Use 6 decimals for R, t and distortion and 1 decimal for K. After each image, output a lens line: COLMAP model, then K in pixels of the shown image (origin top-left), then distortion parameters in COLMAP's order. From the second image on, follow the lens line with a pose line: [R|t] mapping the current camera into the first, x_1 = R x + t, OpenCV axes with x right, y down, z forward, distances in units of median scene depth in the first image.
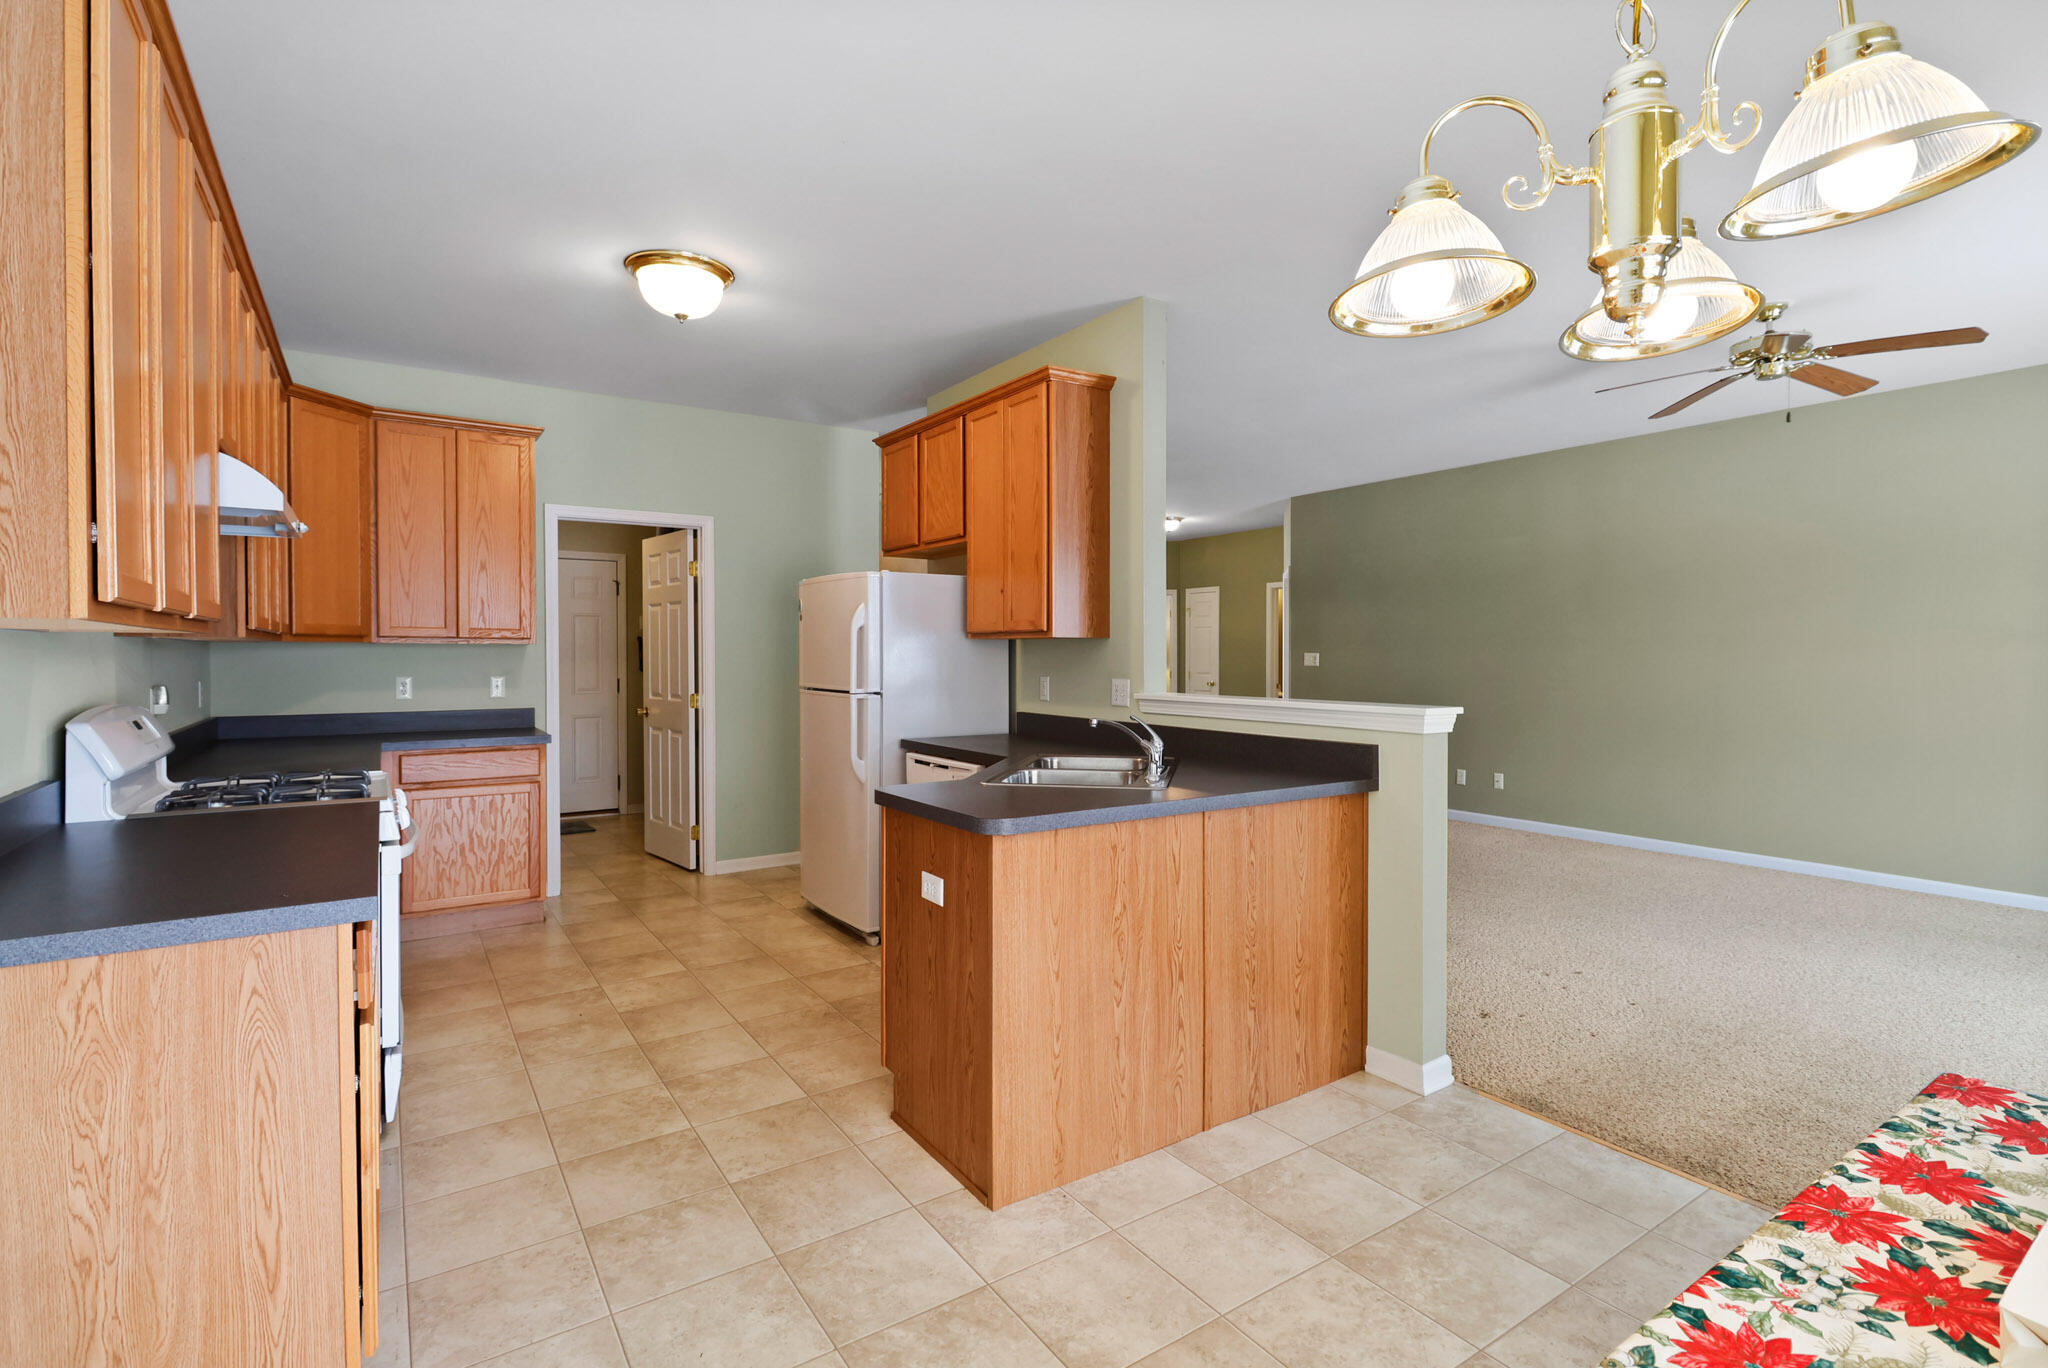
lens RADIAL K [[981.9, 0, 1061.8], [0, 981.9, 663.9], [0, 0, 1]] dist [0.000402, -0.000291]
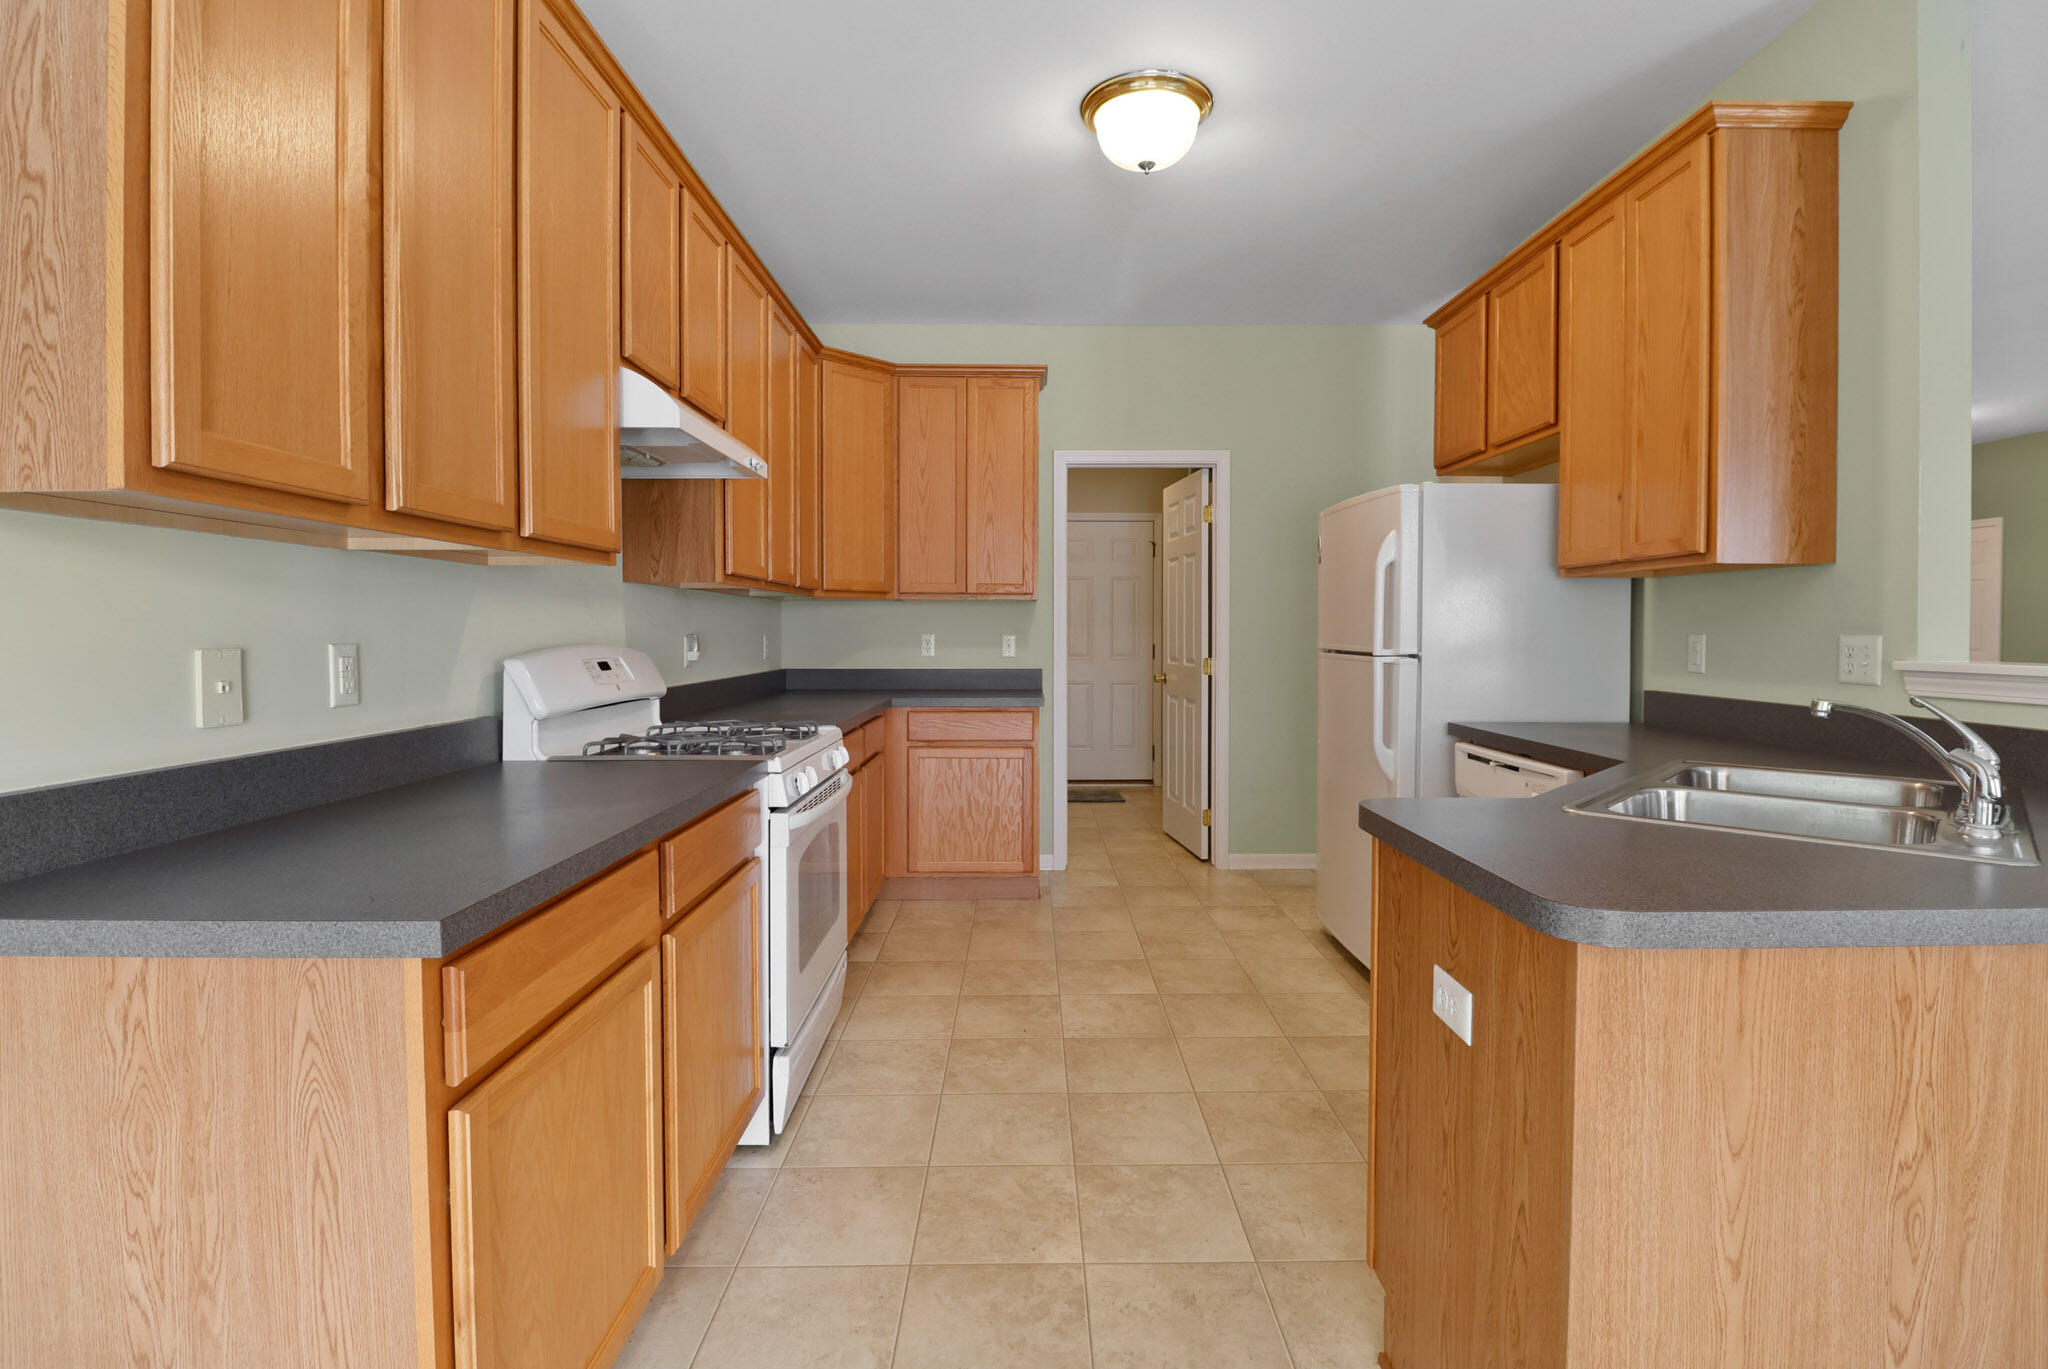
lens RADIAL K [[986.1, 0, 1028.8], [0, 986.1, 653.5], [0, 0, 1]] dist [0.000566, -0.011789]
pose [[0.822450, 0.014217, -0.568660, -0.012591], [-0.007069, 0.999866, 0.014774, 0.021230], [0.568794, -0.008131, 0.822440, 0.278829]]
